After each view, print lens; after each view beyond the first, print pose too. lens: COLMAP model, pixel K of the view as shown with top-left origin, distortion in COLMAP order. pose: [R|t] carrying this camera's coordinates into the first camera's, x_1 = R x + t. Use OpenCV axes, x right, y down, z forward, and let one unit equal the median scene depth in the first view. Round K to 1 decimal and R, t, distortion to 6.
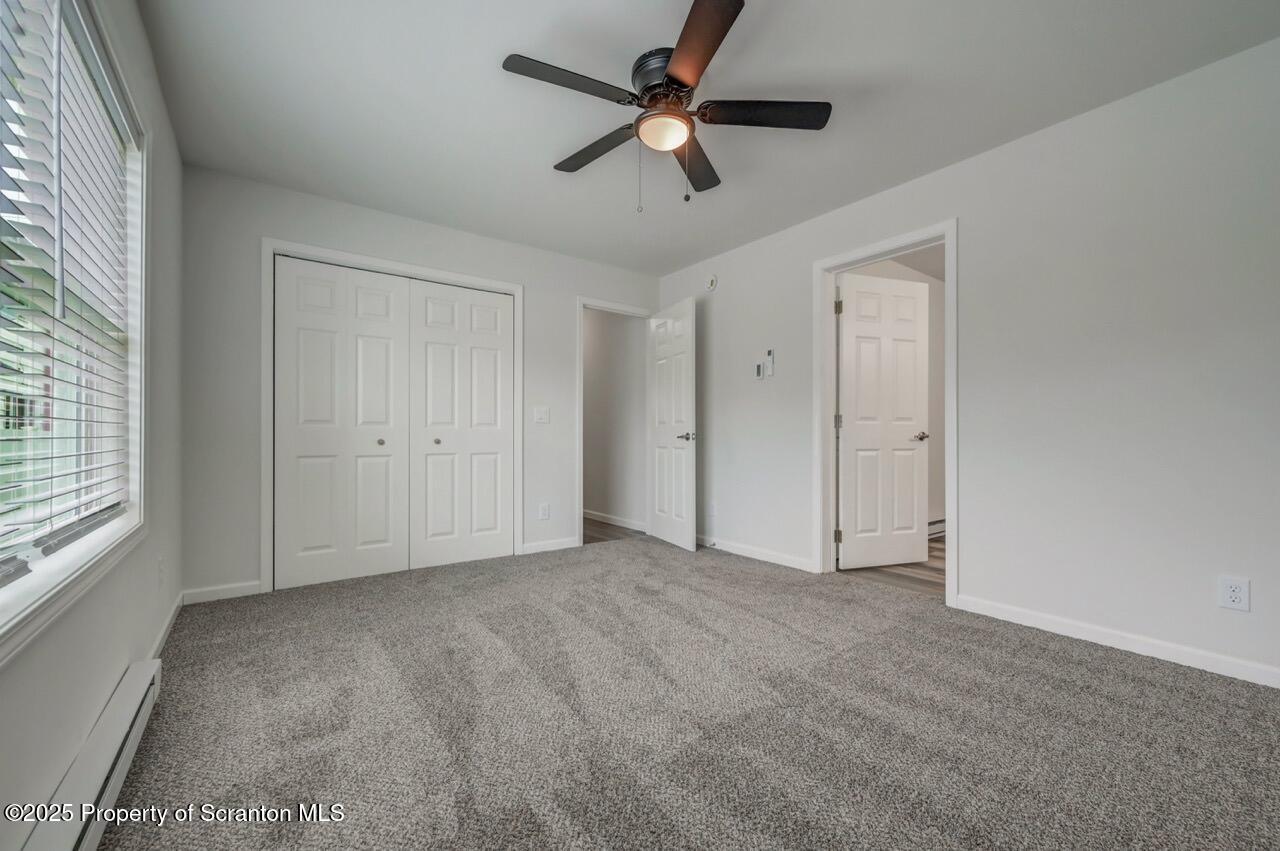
lens RADIAL K [[512.2, 0, 642.9], [0, 512.2, 430.8], [0, 0, 1]] dist [-0.003288, 0.001303]
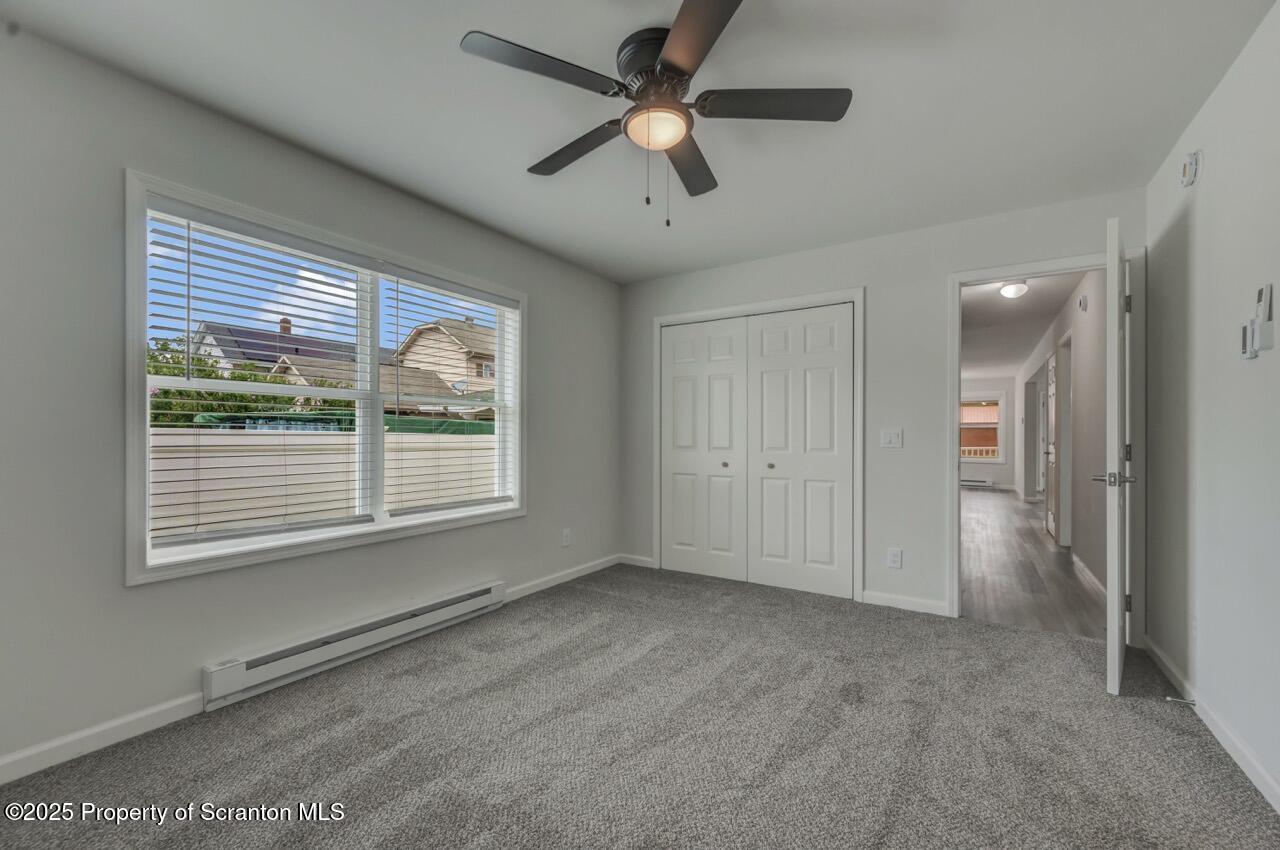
lens RADIAL K [[512.2, 0, 642.8], [0, 512.2, 433.3], [0, 0, 1]] dist [-0.003288, 0.001303]
pose [[0.351213, -0.006924, -0.936270, 0.575006], [0.005328, 0.999971, -0.005397, -0.049347], [0.936281, -0.003093, 0.351240, 0.471191]]
